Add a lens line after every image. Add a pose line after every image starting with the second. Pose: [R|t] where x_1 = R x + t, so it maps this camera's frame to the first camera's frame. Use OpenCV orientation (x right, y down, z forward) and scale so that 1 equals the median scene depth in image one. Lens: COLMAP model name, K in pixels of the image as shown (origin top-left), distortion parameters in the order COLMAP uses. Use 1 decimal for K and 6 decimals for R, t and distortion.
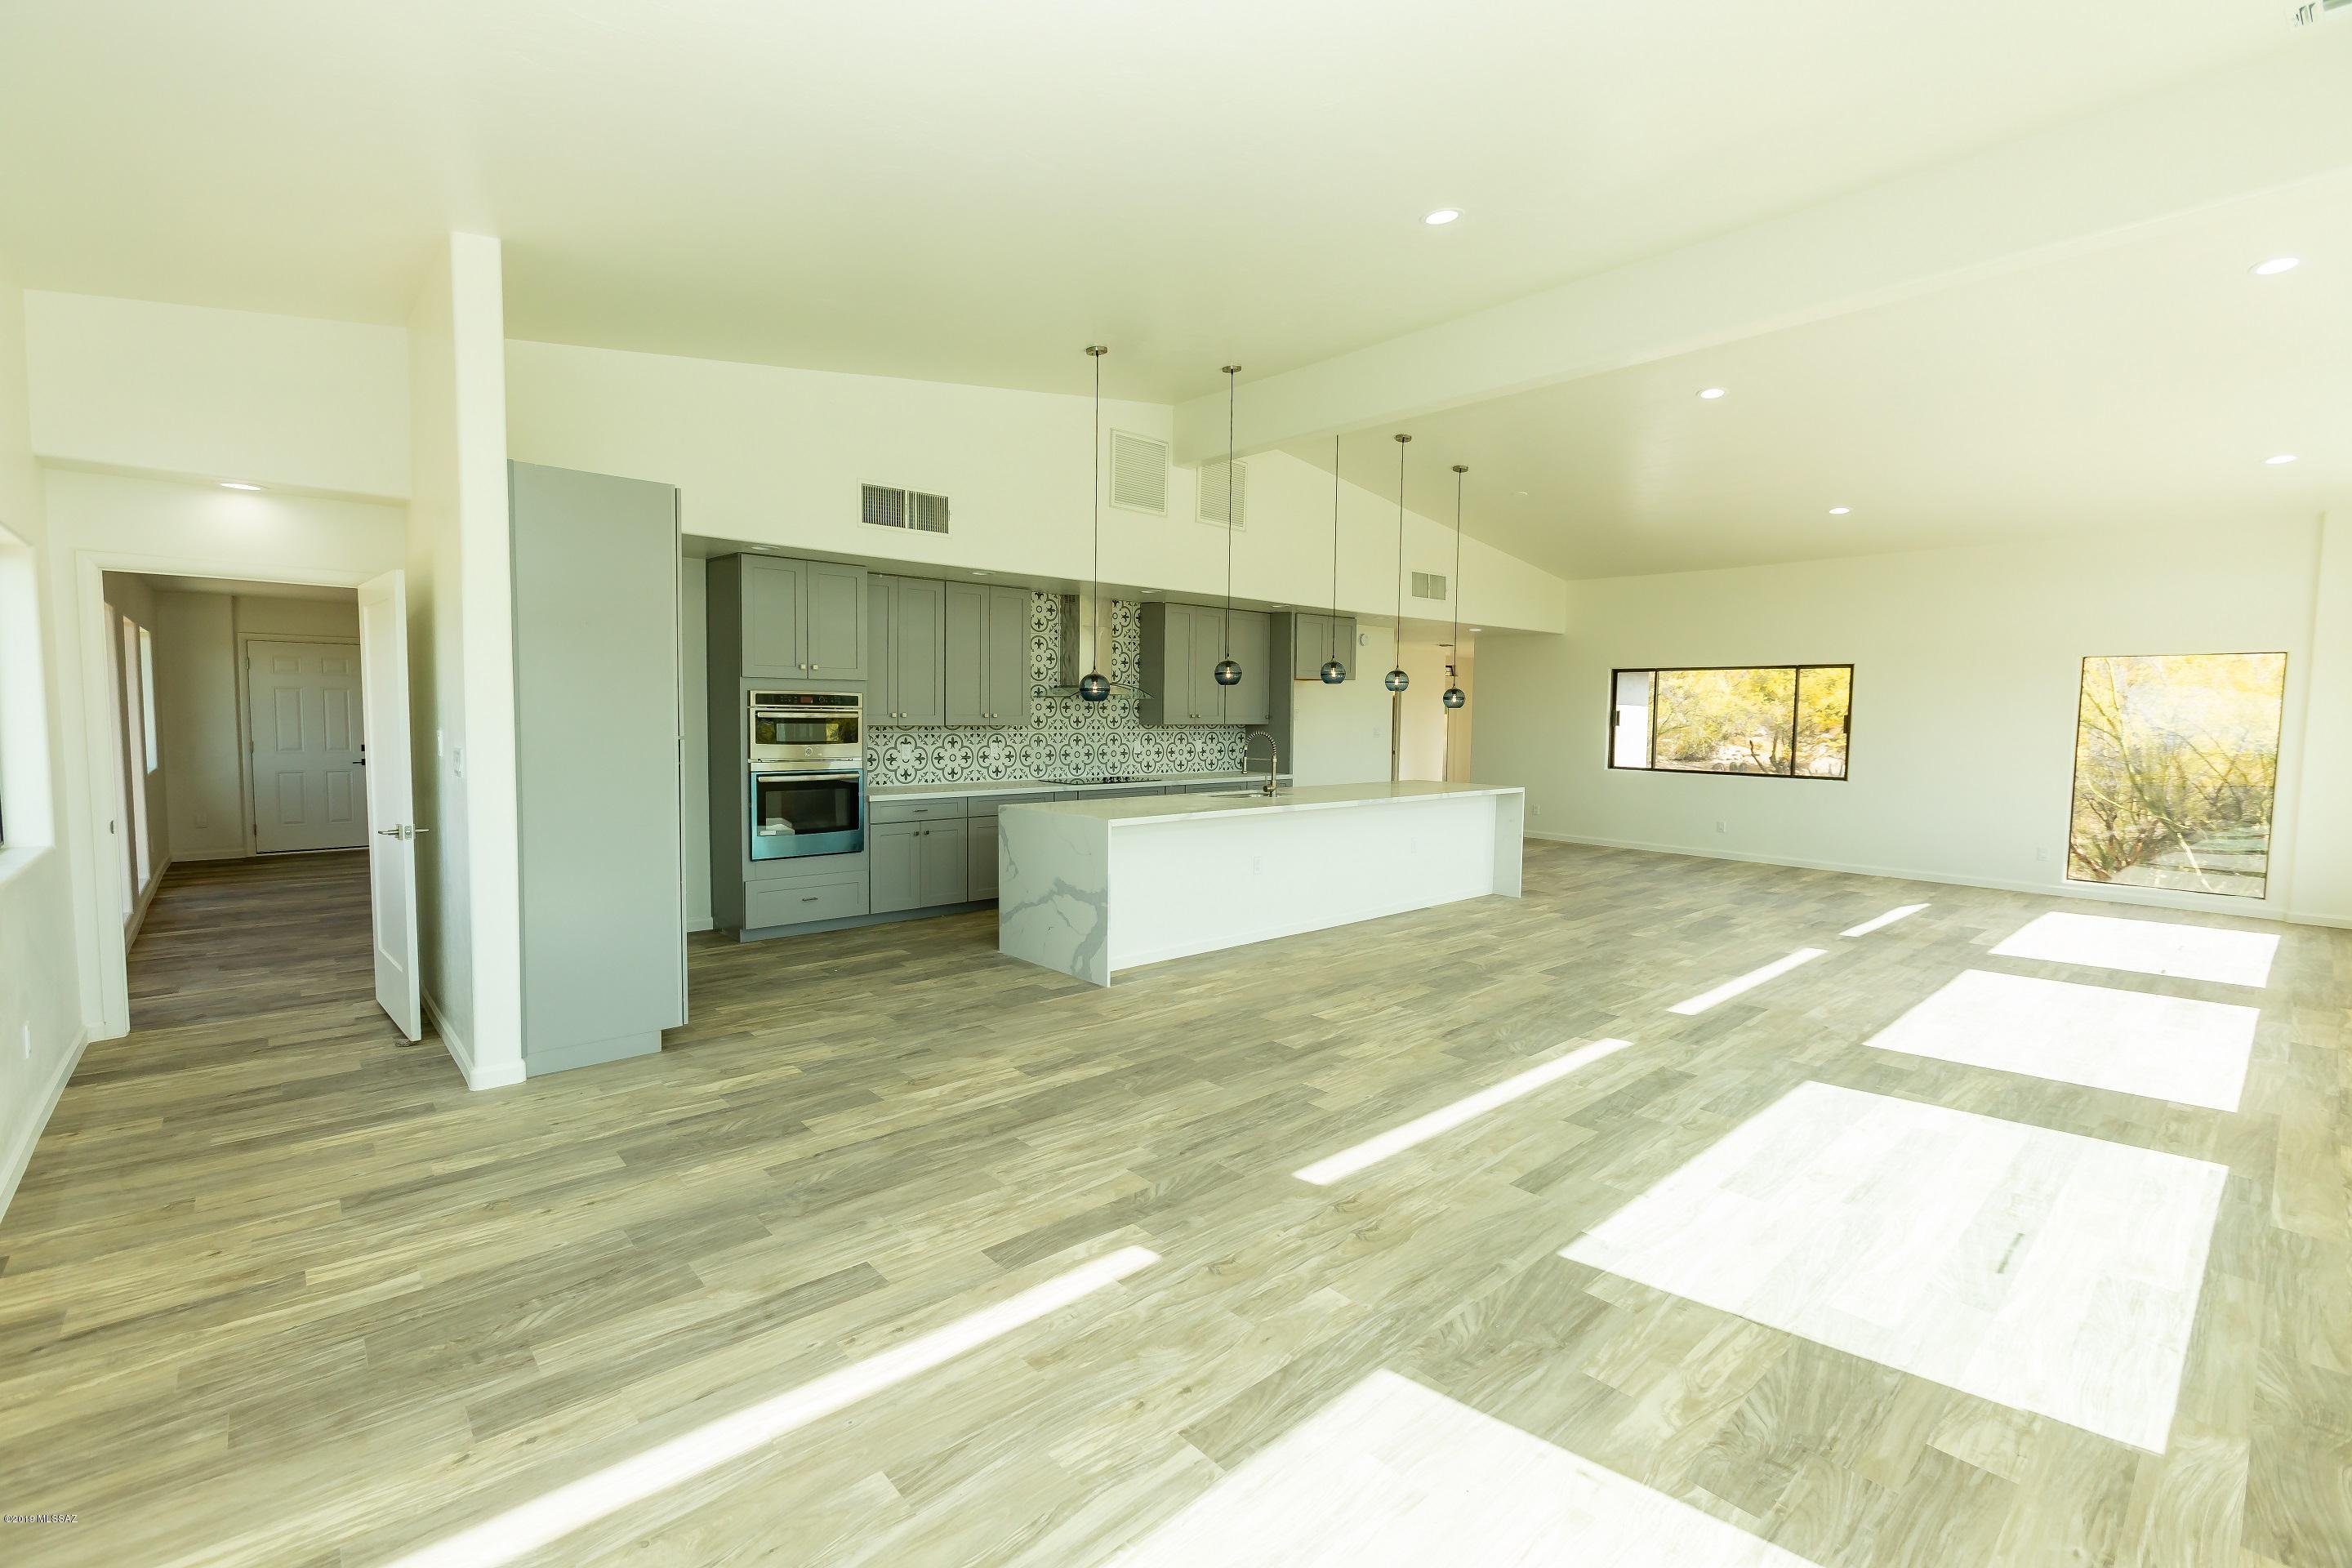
lens RADIAL K [[1023.2, 0, 1169.6], [0, 1023.2, 780.2], [0, 0, 1]] dist [-0.006066, 0.004703]
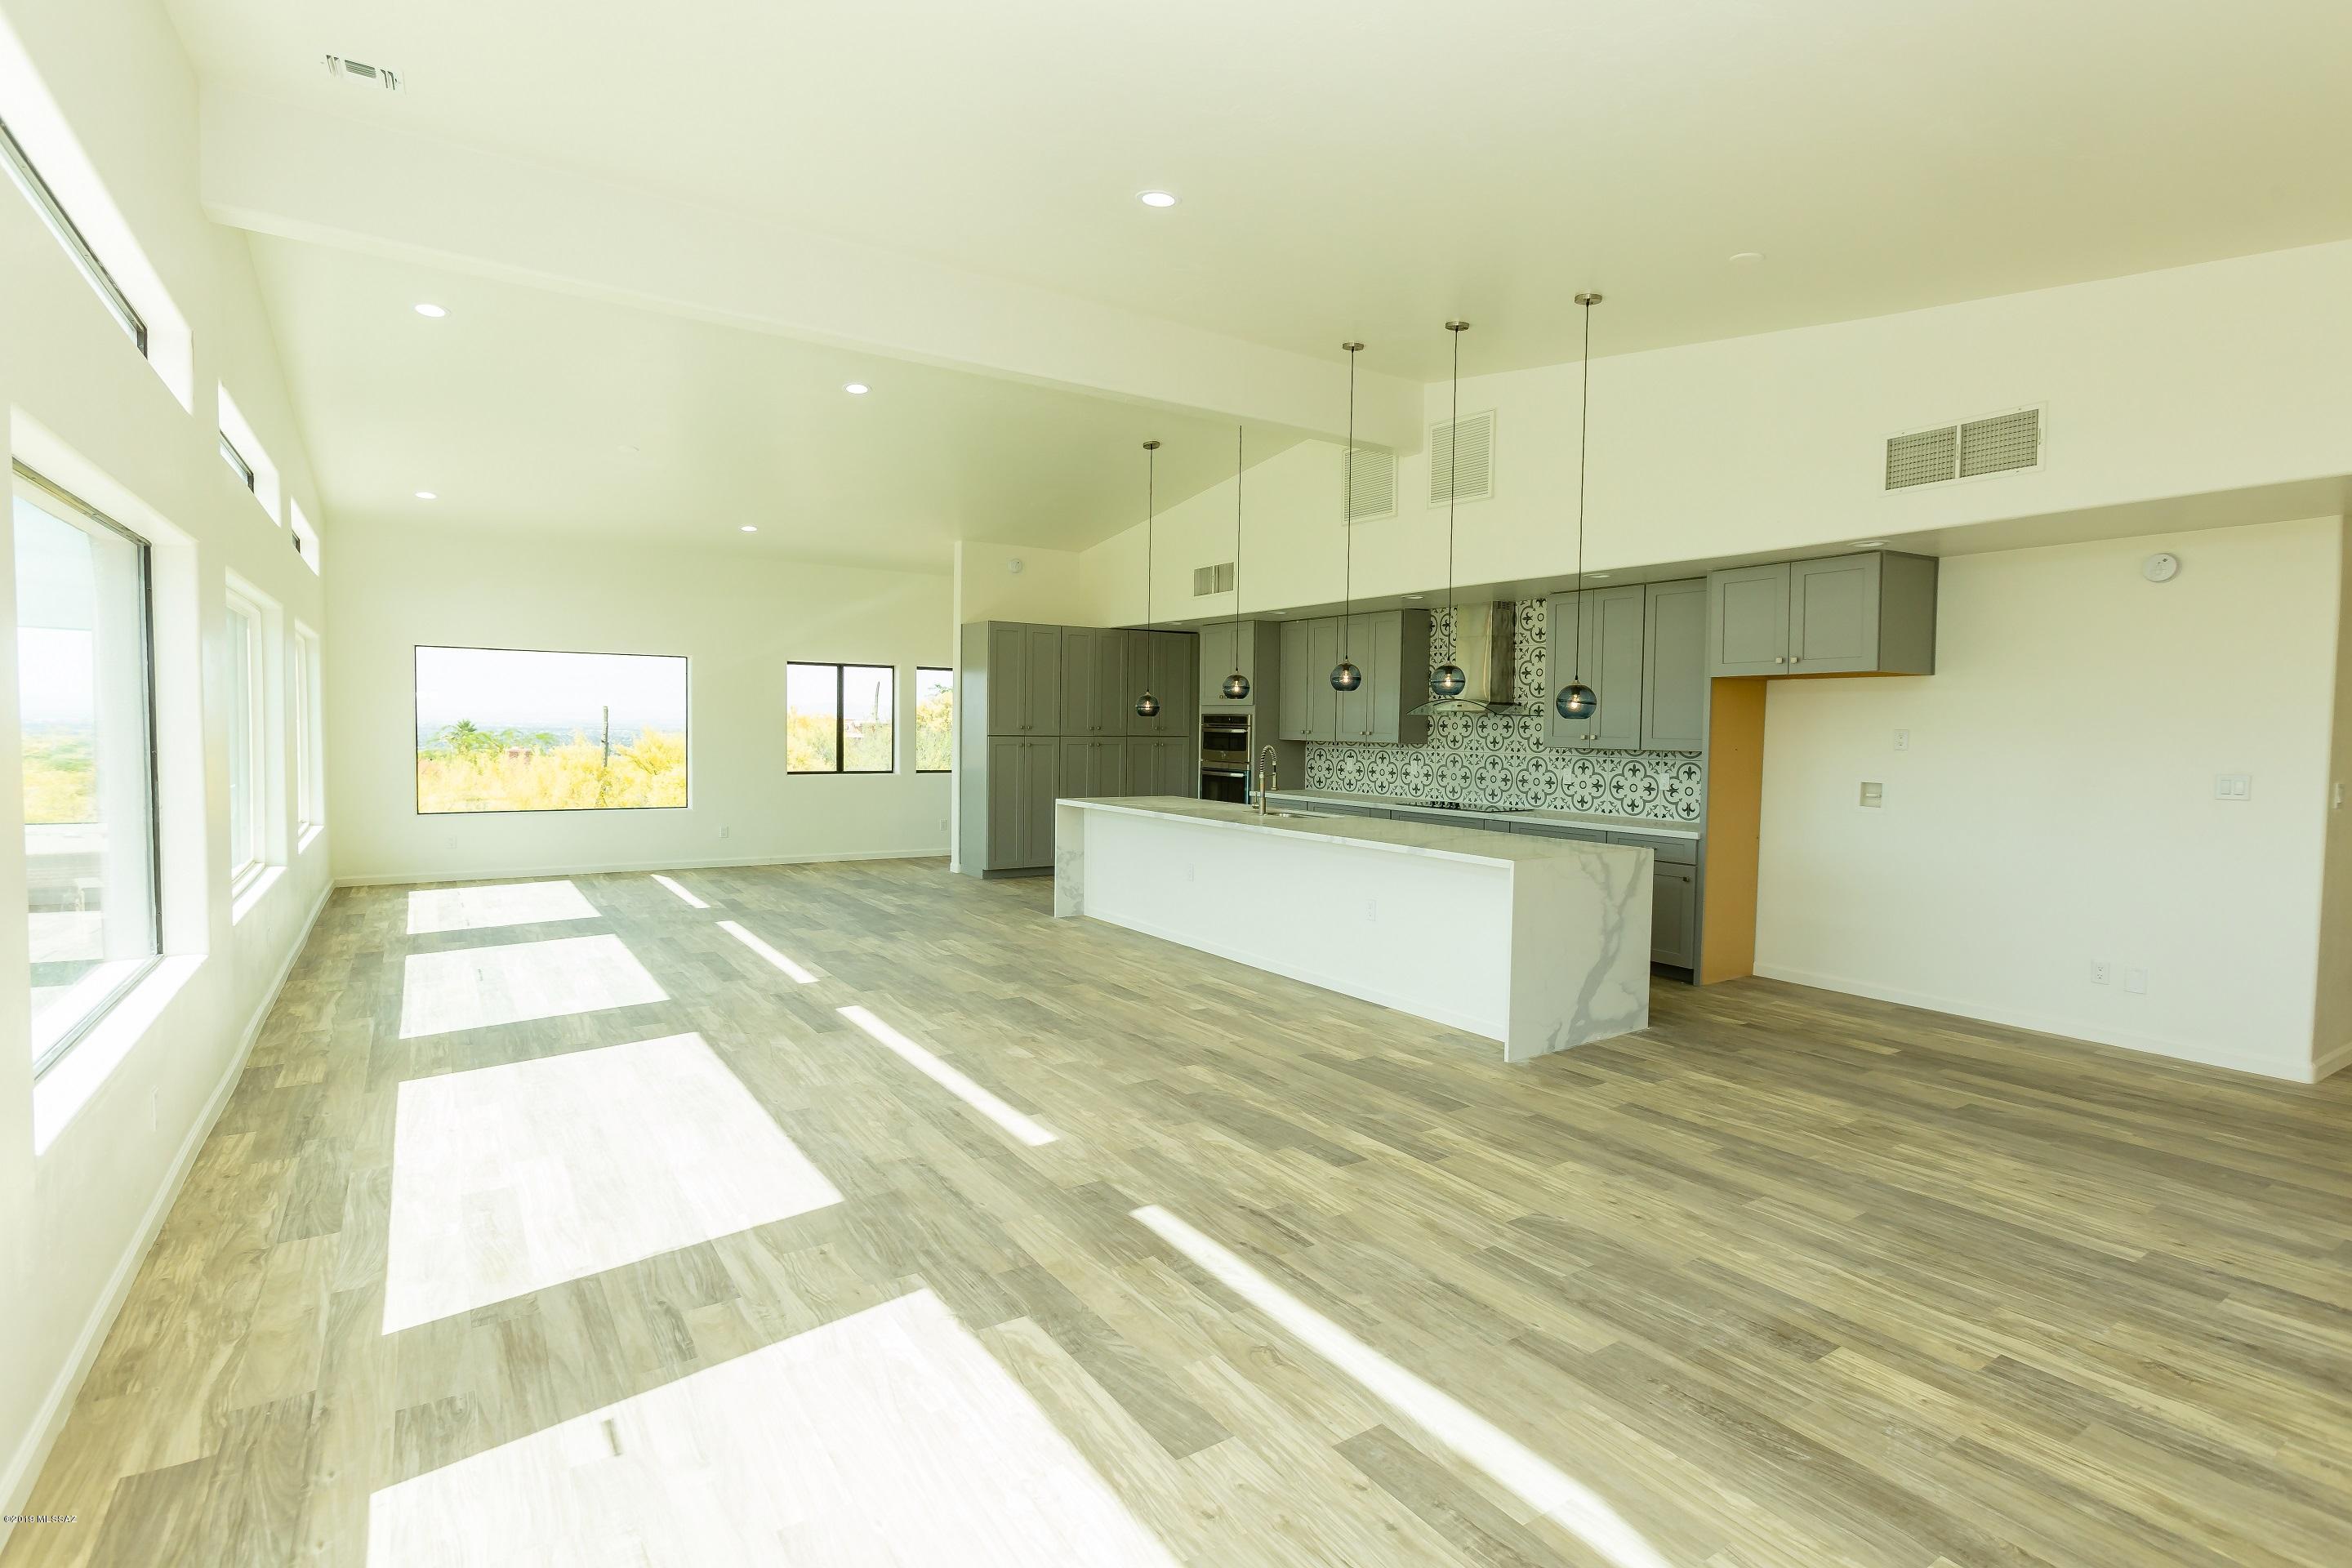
lens RADIAL K [[1152.7, 0, 1171.6], [0, 1152.7, 781.9], [0, 0, 1]] dist [-0.005854, 0.007209]
pose [[-0.148791, 0.036433, -0.988197, 1.223310], [-0.083695, 0.995271, 0.049295, -0.063255], [0.985320, 0.090042, -0.145039, 1.130998]]
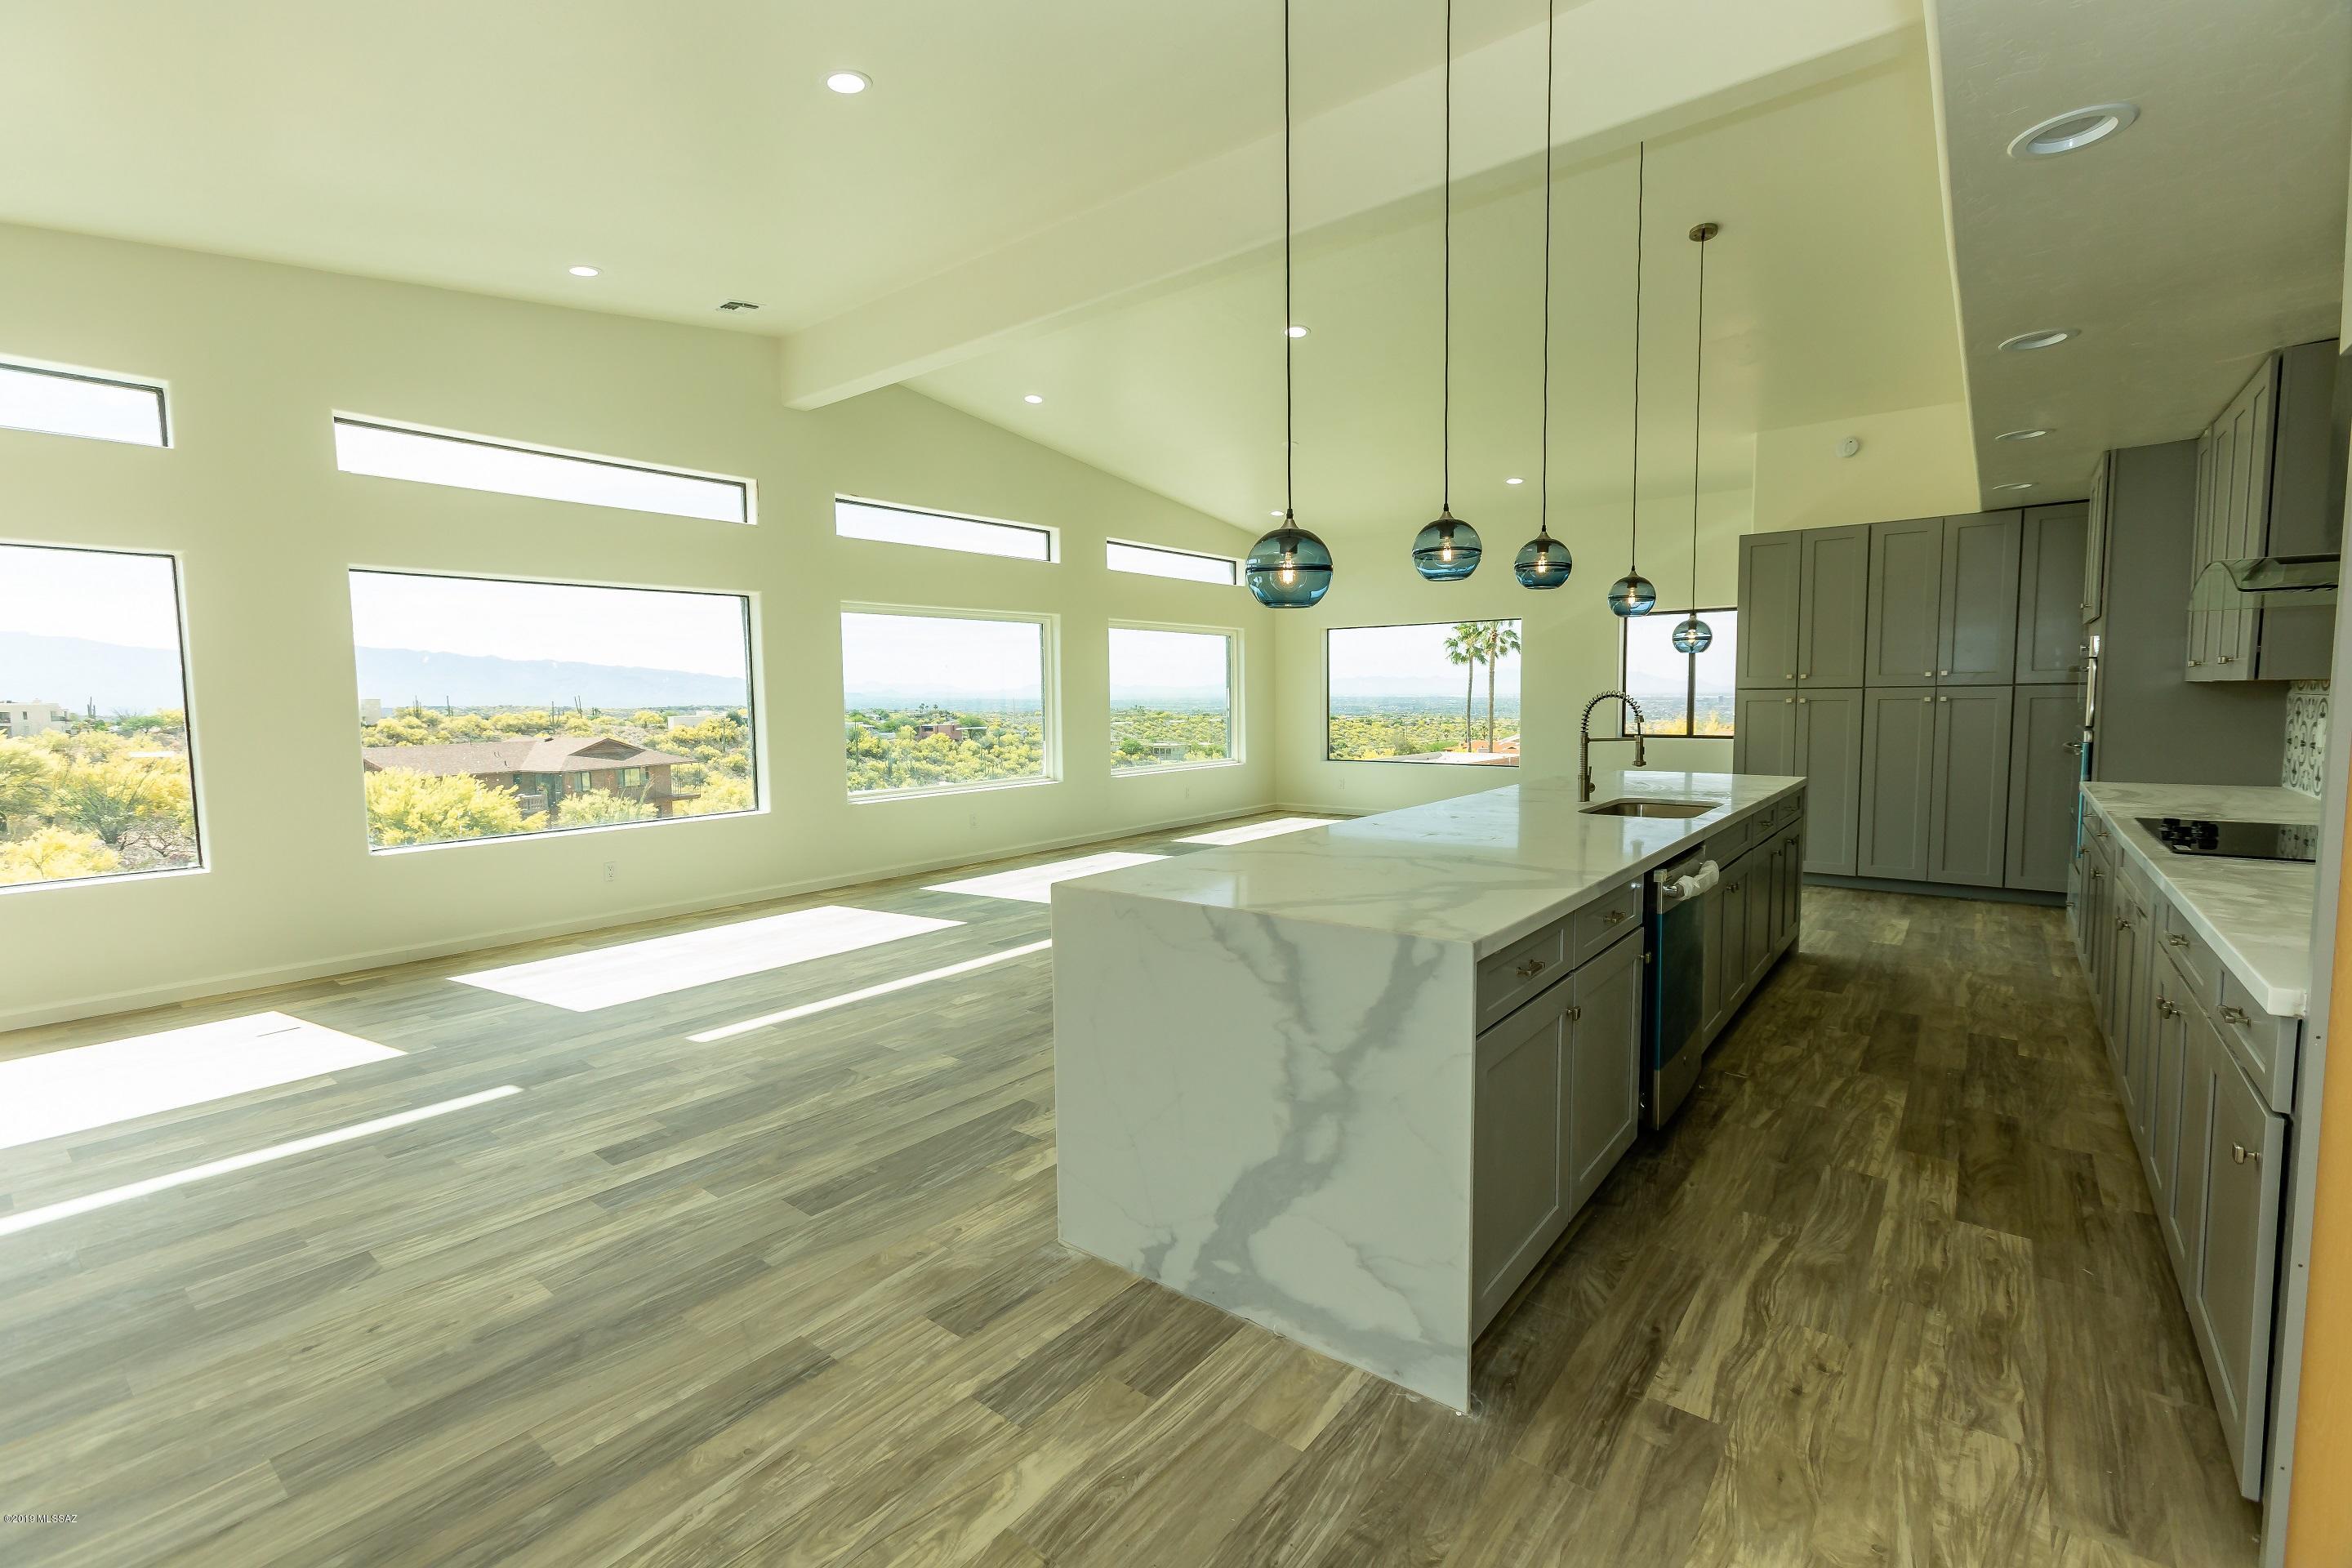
lens RADIAL K [[1023.2, 0, 1150.5], [0, 1023.2, 781.3], [0, 0, 1]] dist [-0.006066, 0.004703]
pose [[-0.989439, 0.013802, -0.144294, 0.450237], [-0.007436, 0.989313, 0.145621, -0.084494], [0.144762, 0.145156, -0.978761, 1.617620]]
